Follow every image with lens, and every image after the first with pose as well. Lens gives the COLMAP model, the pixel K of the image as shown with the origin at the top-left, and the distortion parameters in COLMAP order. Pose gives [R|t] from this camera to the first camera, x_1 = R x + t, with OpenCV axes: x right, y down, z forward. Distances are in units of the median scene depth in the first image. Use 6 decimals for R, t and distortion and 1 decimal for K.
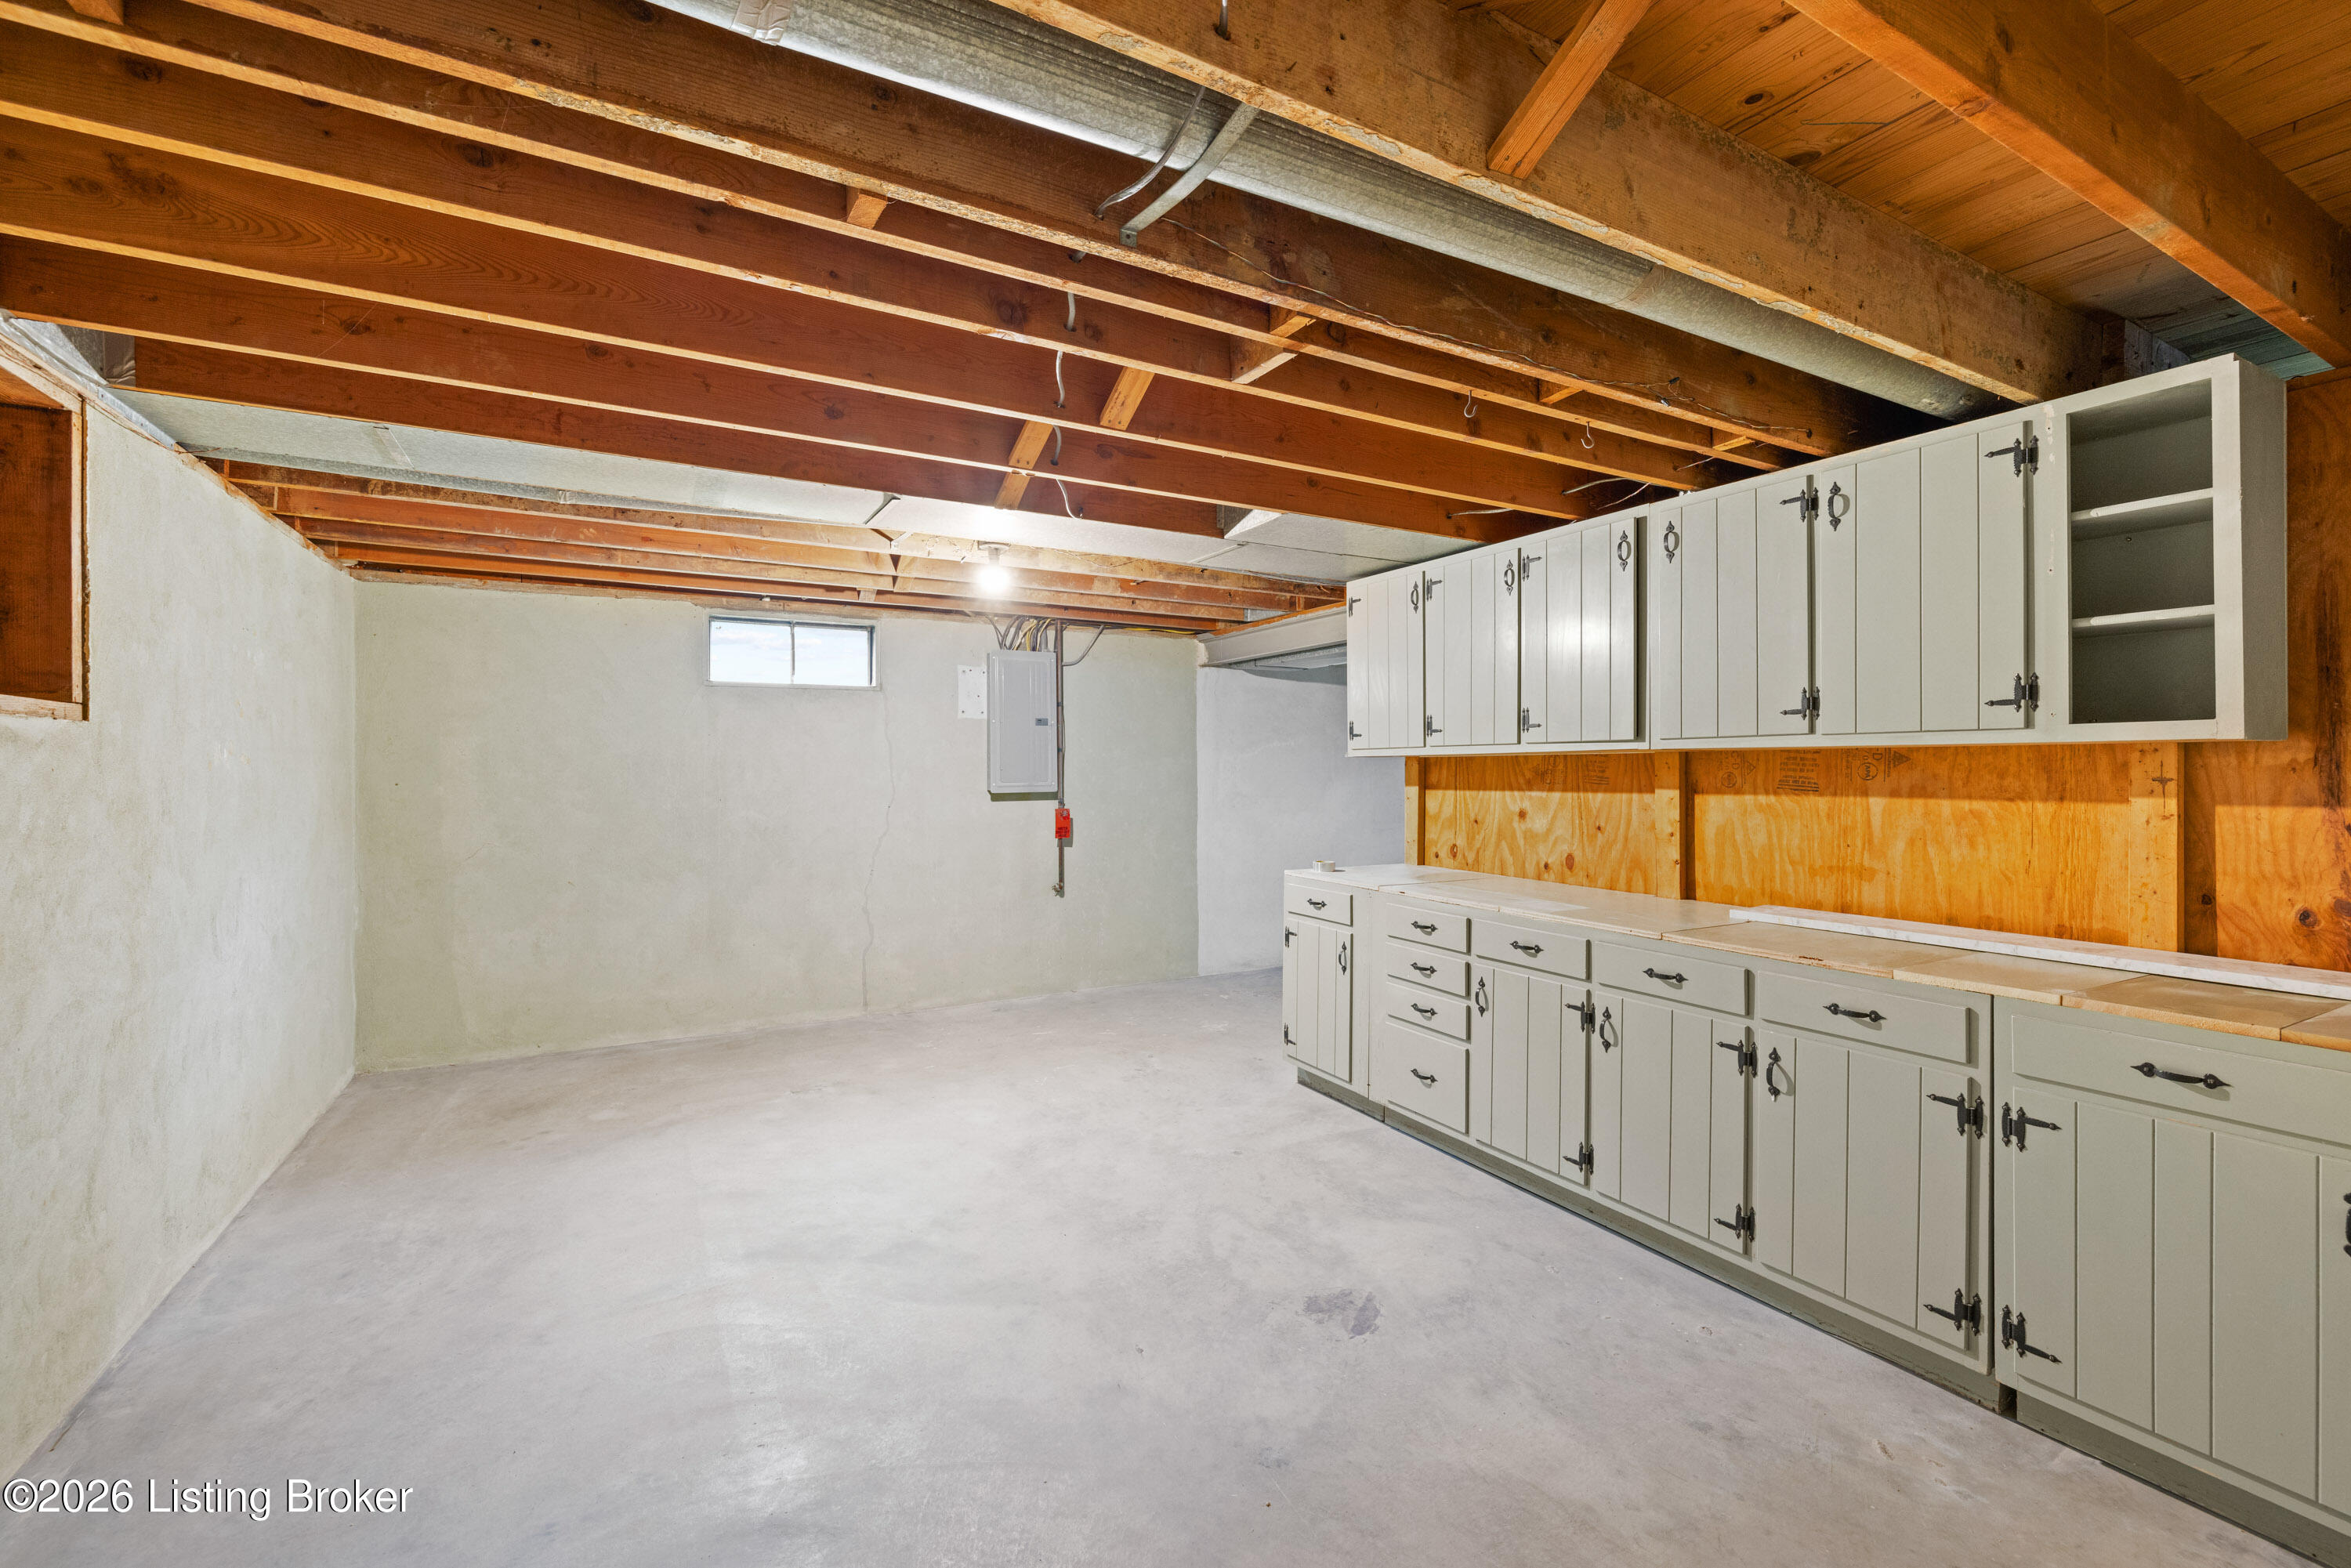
lens RADIAL K [[992.6, 0, 1177.5], [0, 992.6, 775.3], [0, 0, 1]] dist [-0.001538, 0.000117]
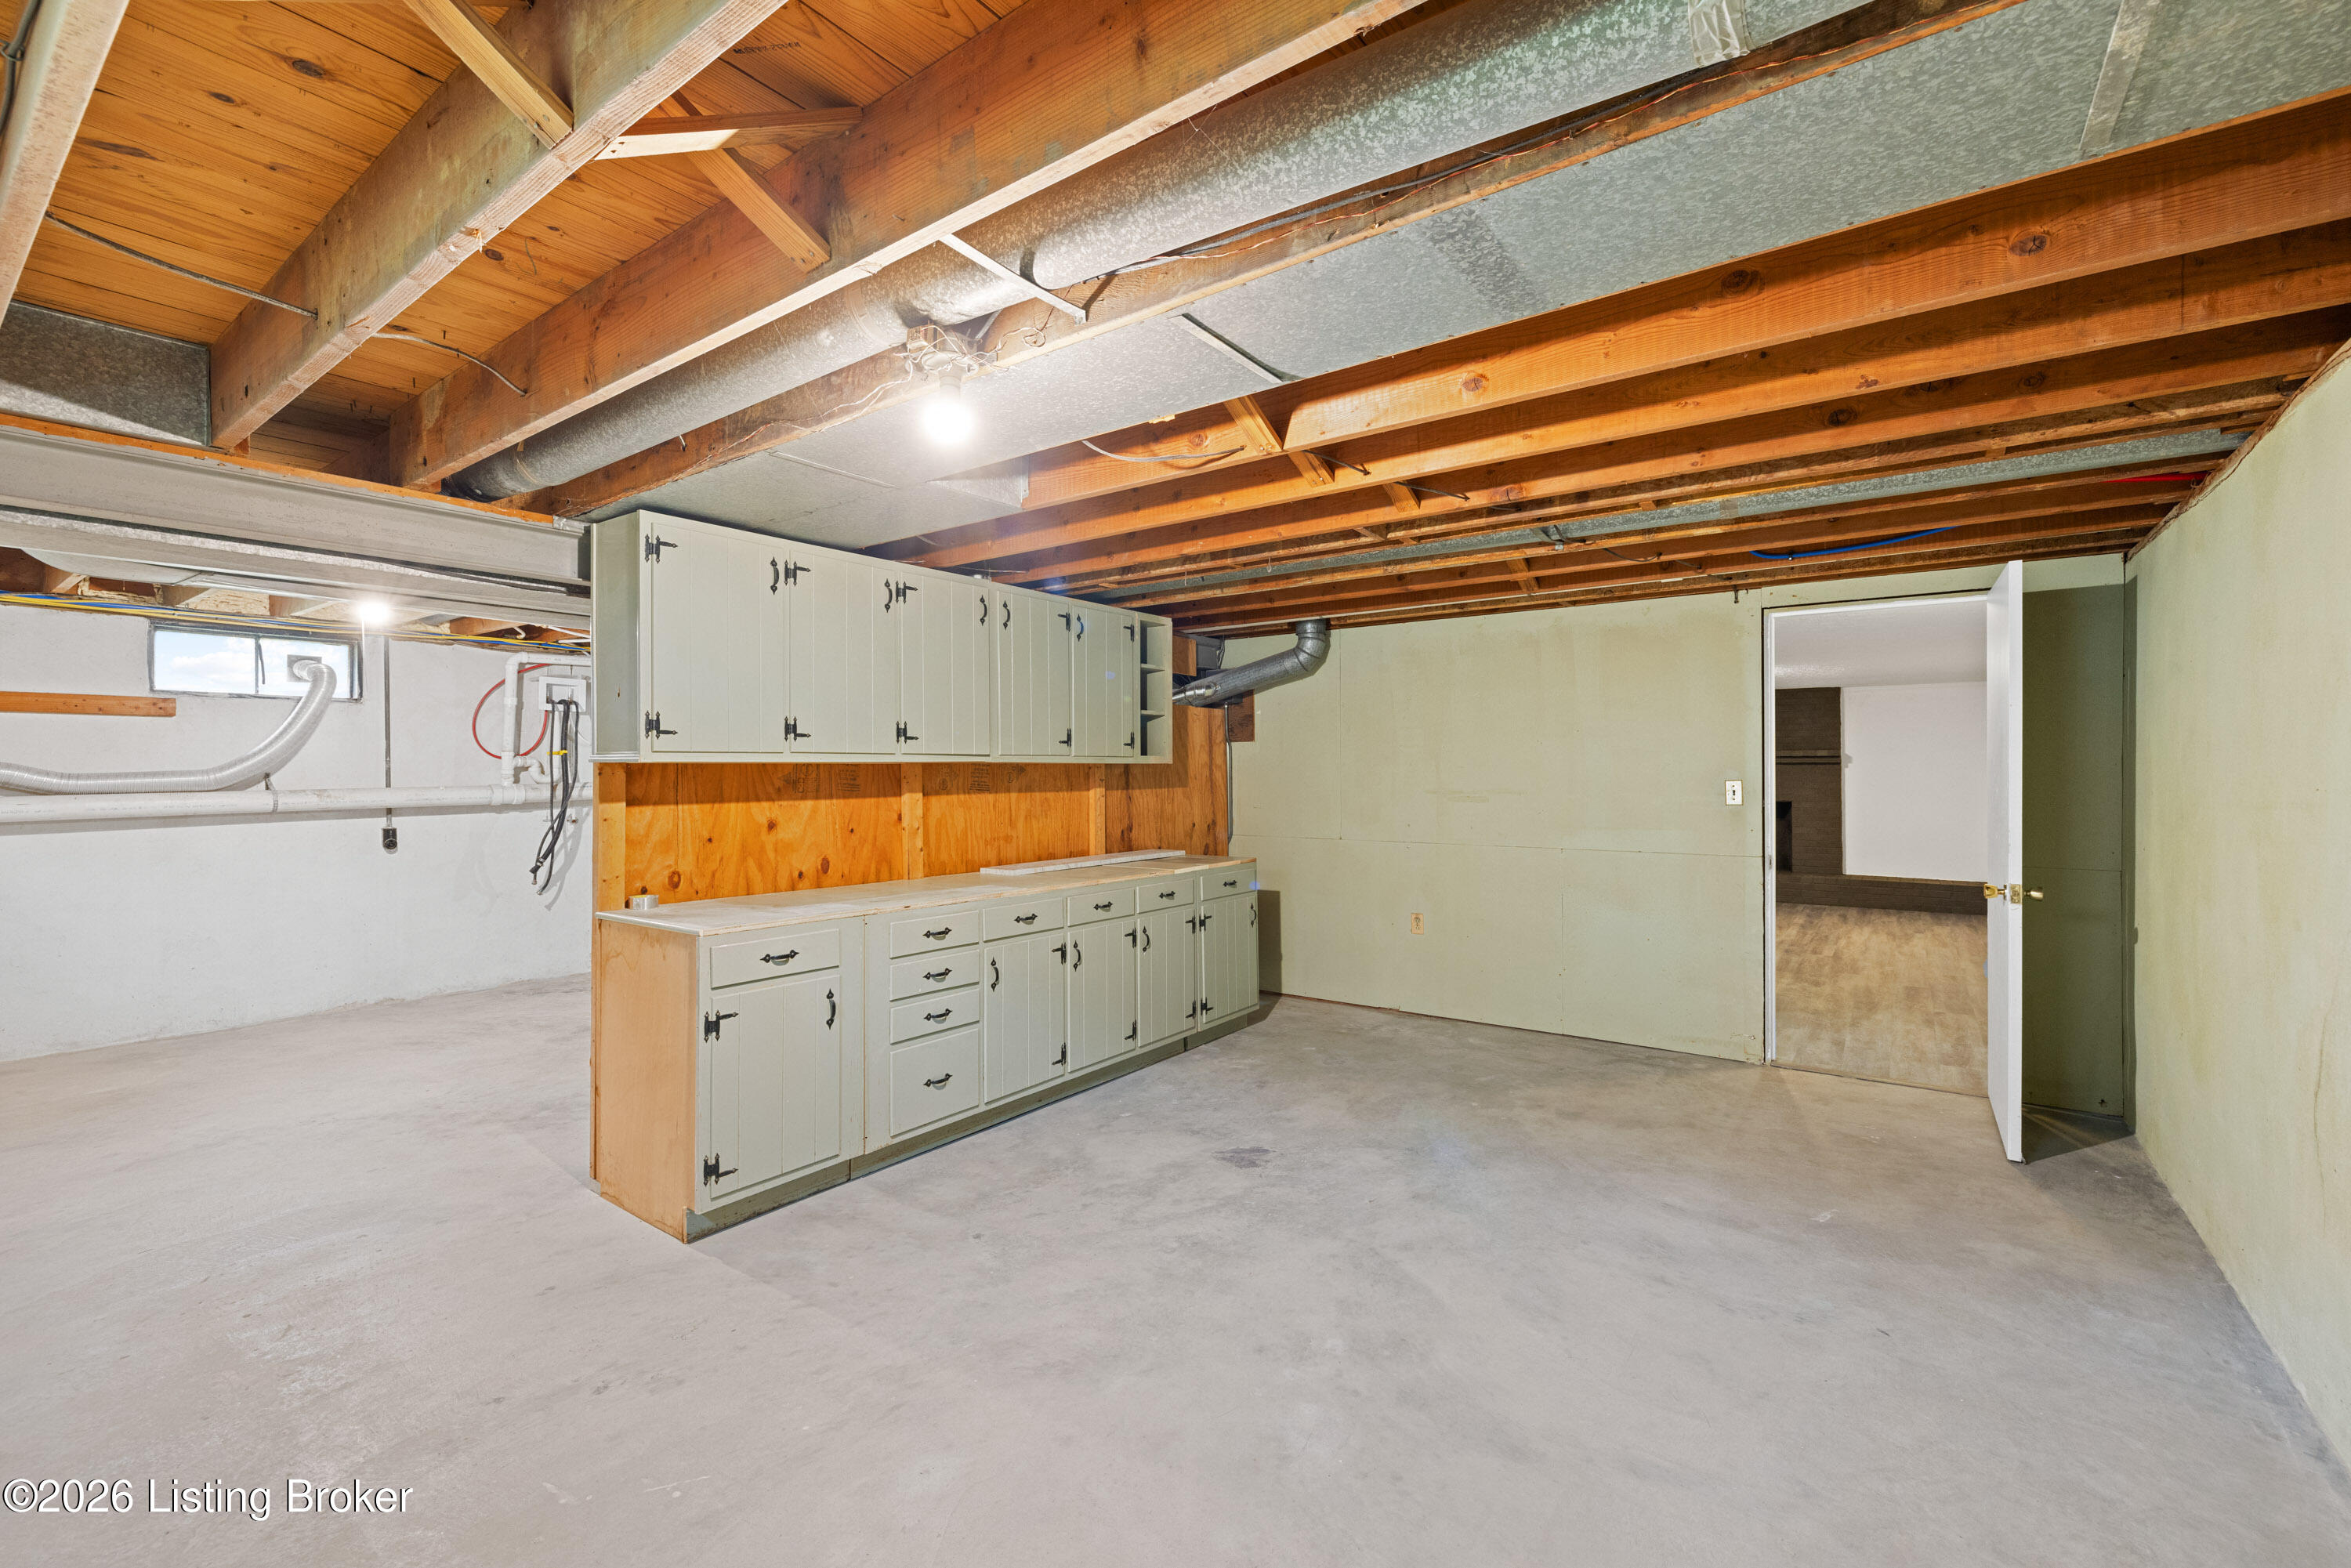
lens RADIAL K [[992.6, 0, 1177.5], [0, 992.6, 775.3], [0, 0, 1]] dist [-0.001538, 0.000117]
pose [[-0.418461, -0.001950, 0.908232, -0.875363], [0.009777, 0.999930, 0.006651, -0.014653], [-0.908182, 0.011663, -0.418413, 1.355001]]
